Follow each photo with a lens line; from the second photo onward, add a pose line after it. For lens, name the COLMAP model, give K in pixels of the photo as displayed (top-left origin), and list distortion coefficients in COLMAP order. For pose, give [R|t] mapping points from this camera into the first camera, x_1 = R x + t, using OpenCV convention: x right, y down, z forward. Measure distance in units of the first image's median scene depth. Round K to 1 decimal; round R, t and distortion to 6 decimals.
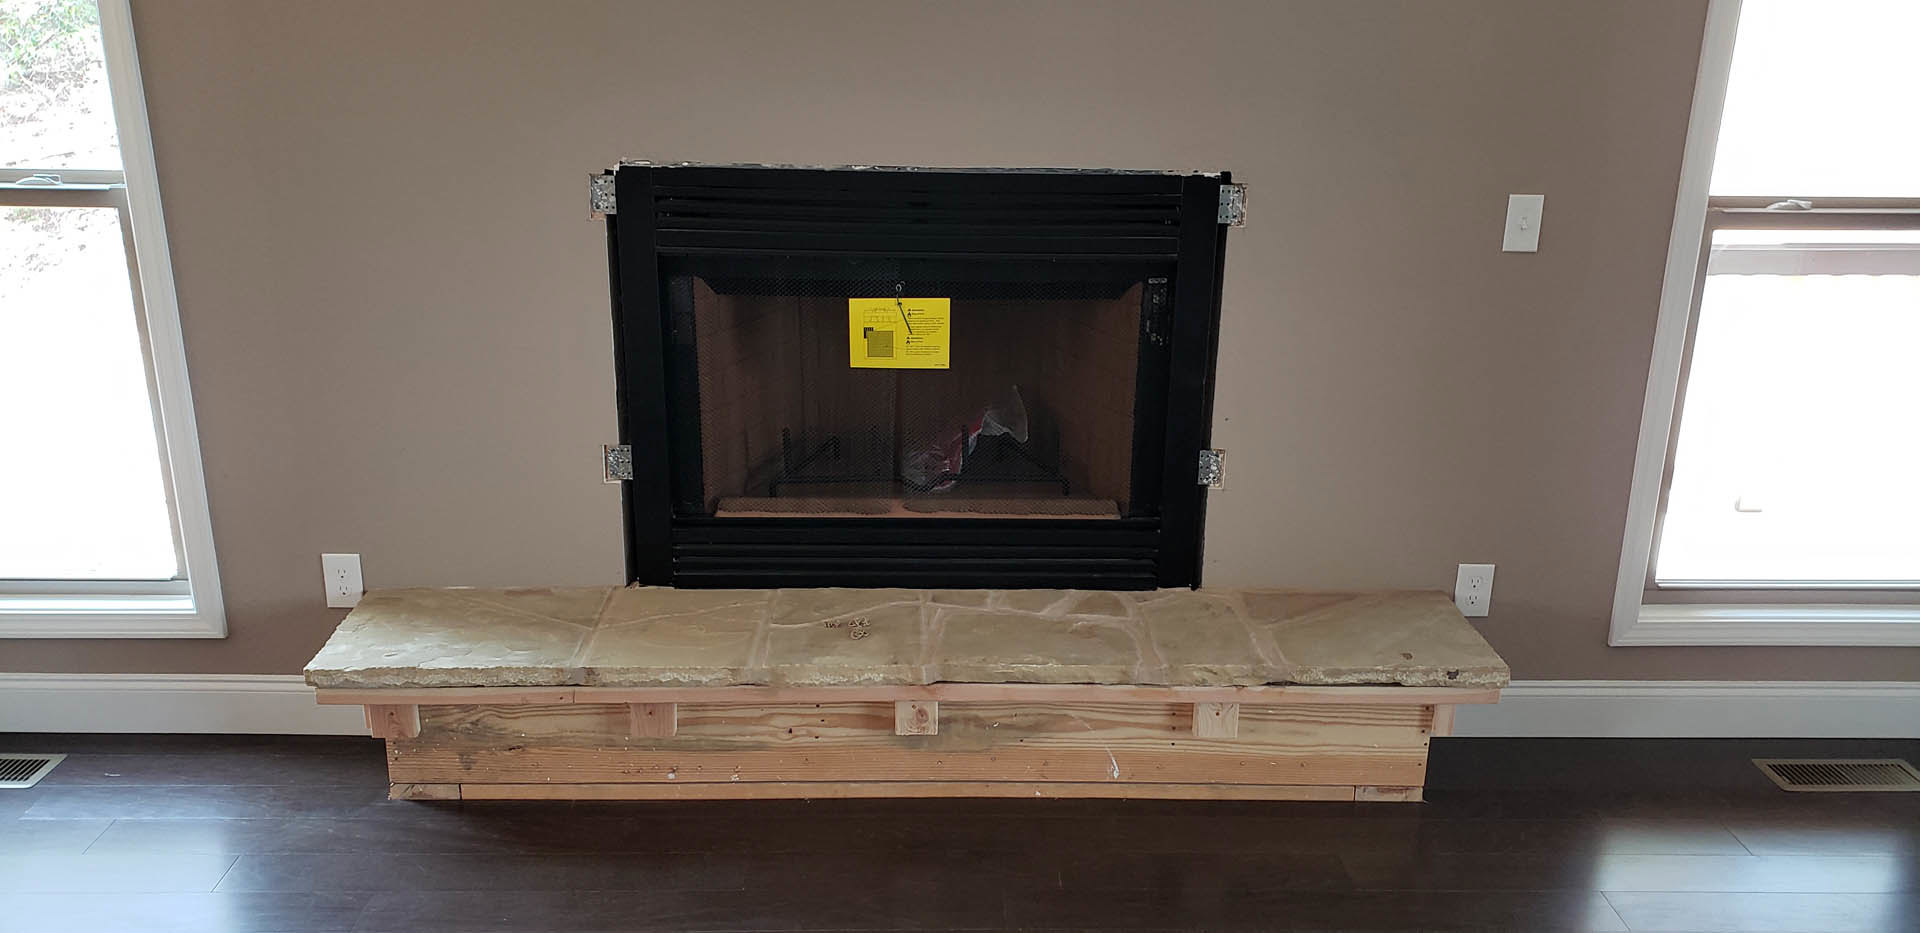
lens RADIAL K [[1505.6, 0, 959.5], [0, 1505.6, 485.4], [0, 0, 1]] dist [0.135019, -0.328210]
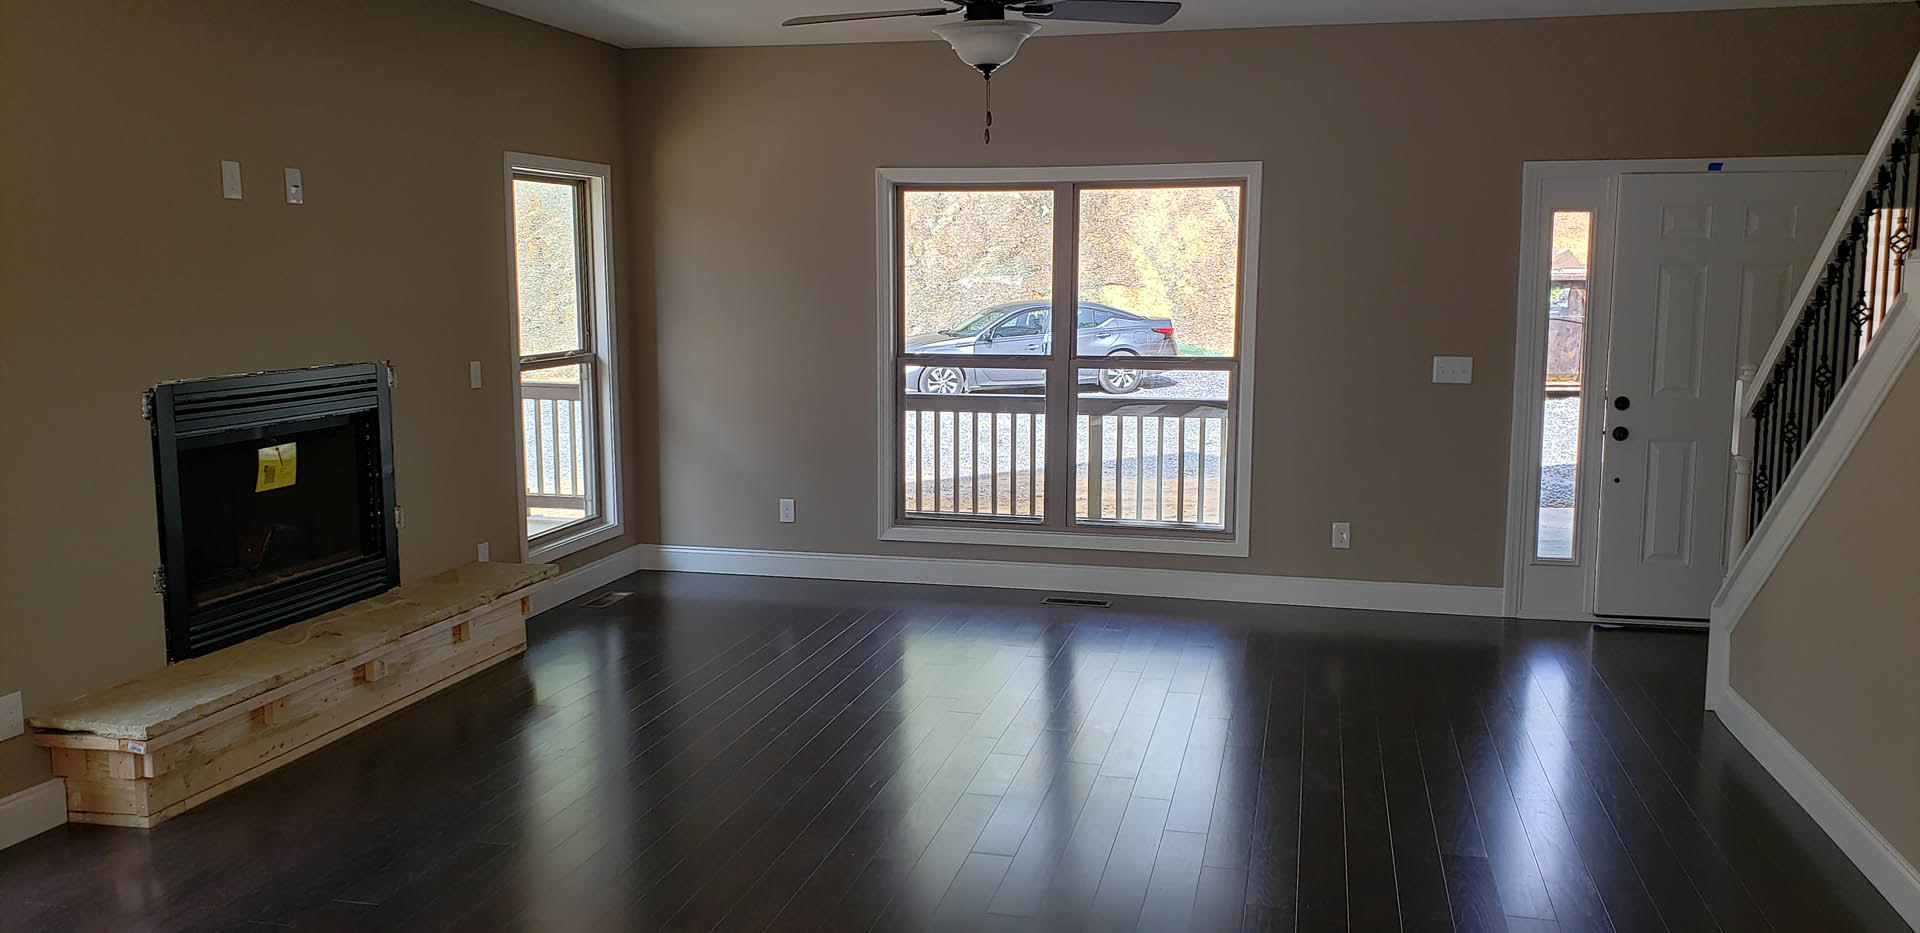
lens RADIAL K [[1505.6, 0, 959.5], [0, 1505.6, 485.4], [0, 0, 1]] dist [0.135019, -0.328210]
pose [[0.264568, -0.153095, 0.952137, -1.489184], [0.303330, 0.950418, 0.068533, 0.033728], [-0.915420, 0.270680, 0.297889, -0.208175]]
